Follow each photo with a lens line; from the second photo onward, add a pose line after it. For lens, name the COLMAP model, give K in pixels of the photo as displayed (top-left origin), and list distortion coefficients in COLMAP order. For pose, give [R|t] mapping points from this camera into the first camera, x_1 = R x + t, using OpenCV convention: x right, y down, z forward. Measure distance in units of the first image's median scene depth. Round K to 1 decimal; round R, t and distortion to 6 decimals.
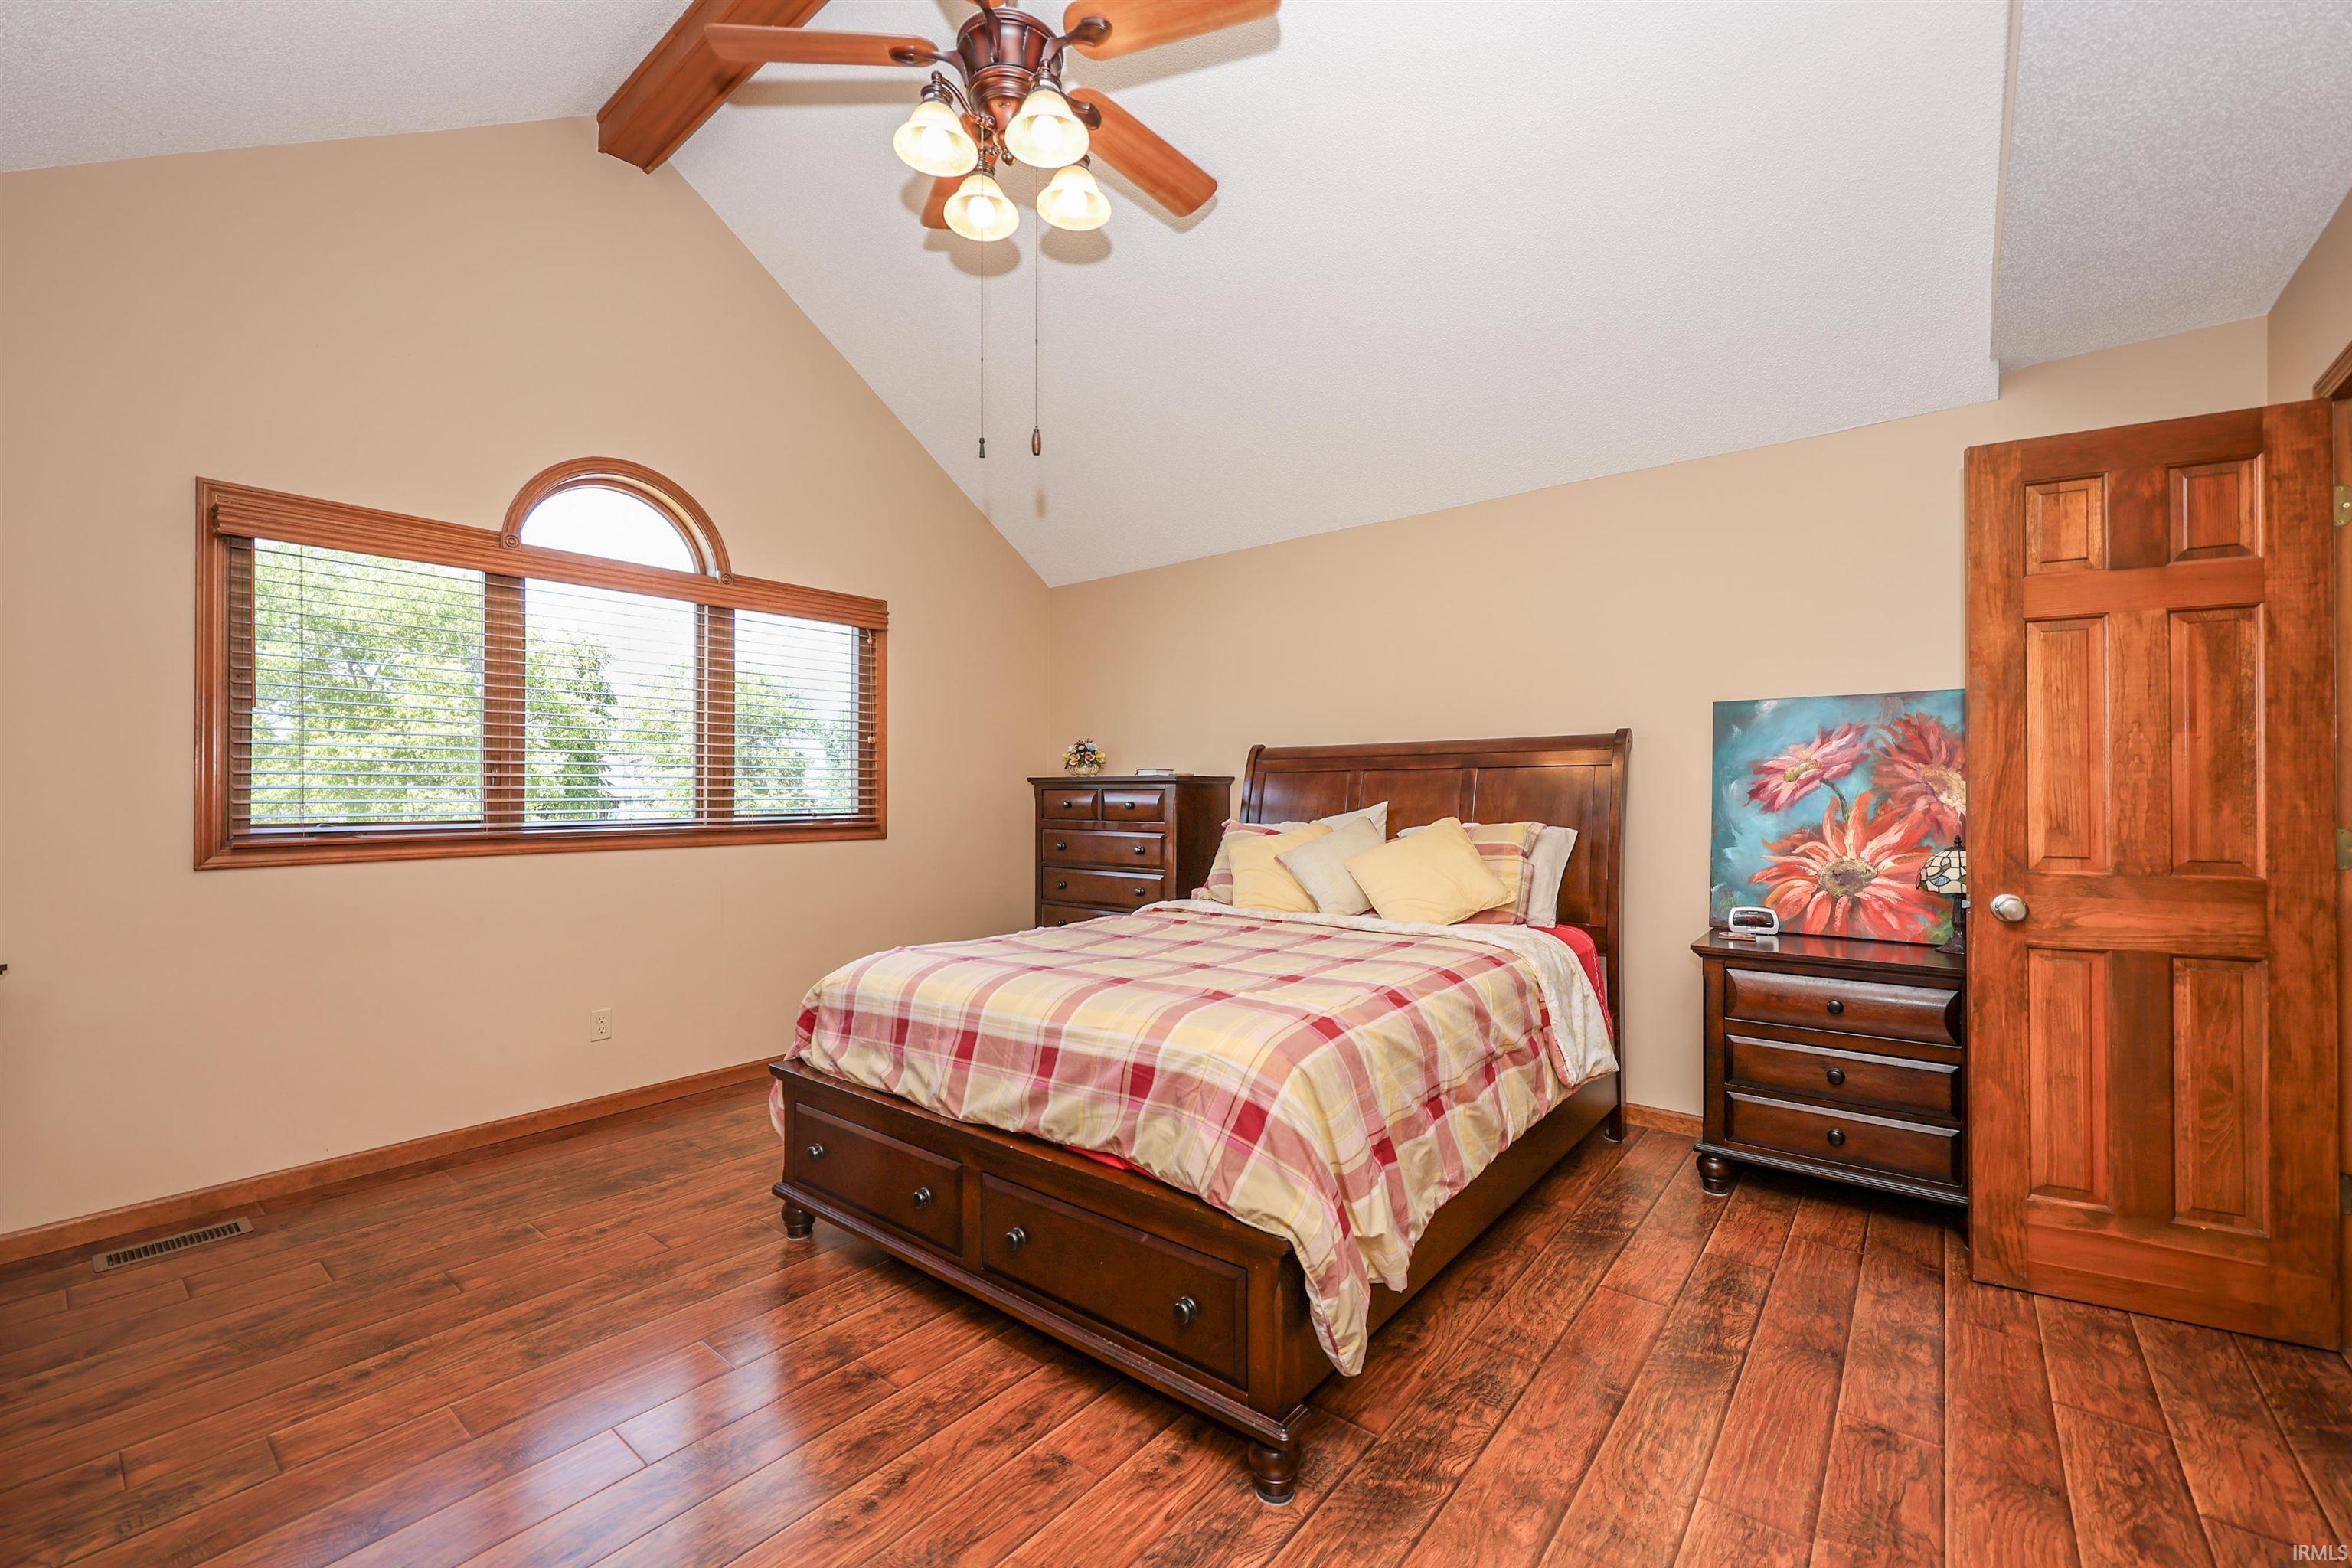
lens RADIAL K [[966.9, 0, 1170.7], [0, 966.9, 791.9], [0, 0, 1]] dist [0.002070, -0.000210]
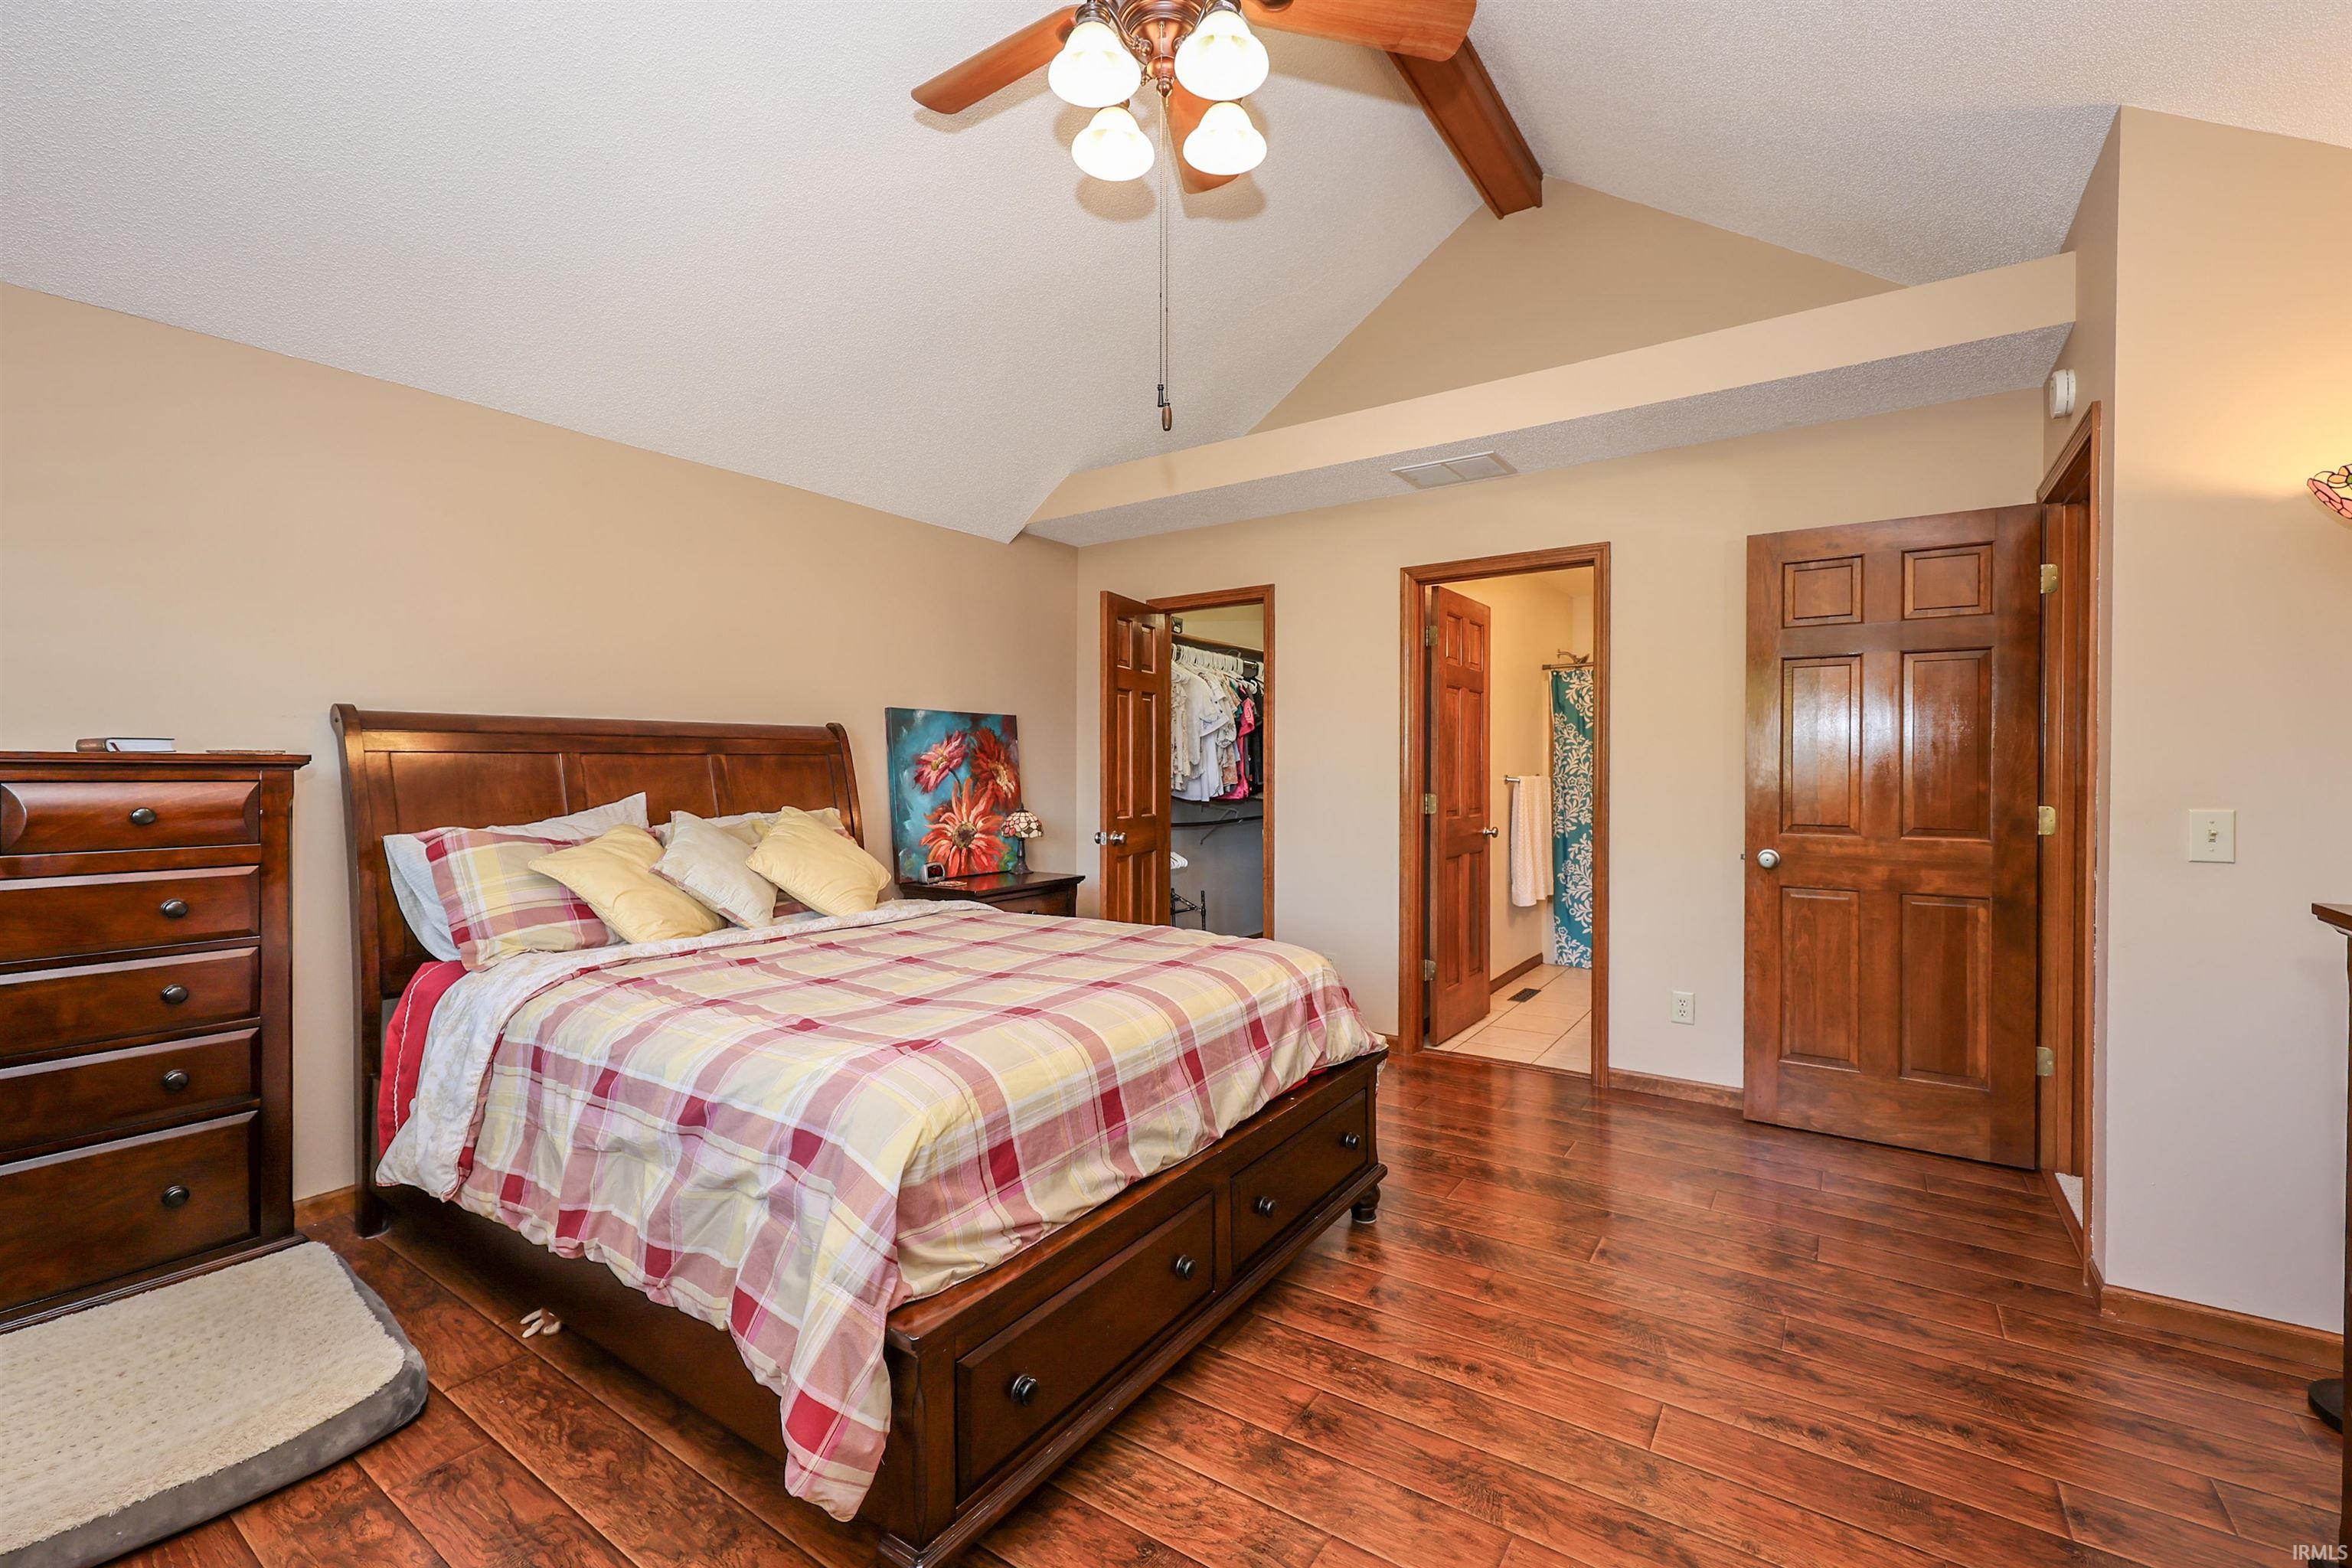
lens RADIAL K [[966.9, 0, 1176.4], [0, 966.9, 773.2], [0, 0, 1]] dist [0.002070, -0.000210]
pose [[-0.079781, -0.002430, 0.996809, -0.816363], [-0.001298, 0.999996, 0.002334, -0.010809], [-0.996812, -0.001108, -0.079784, 0.799646]]
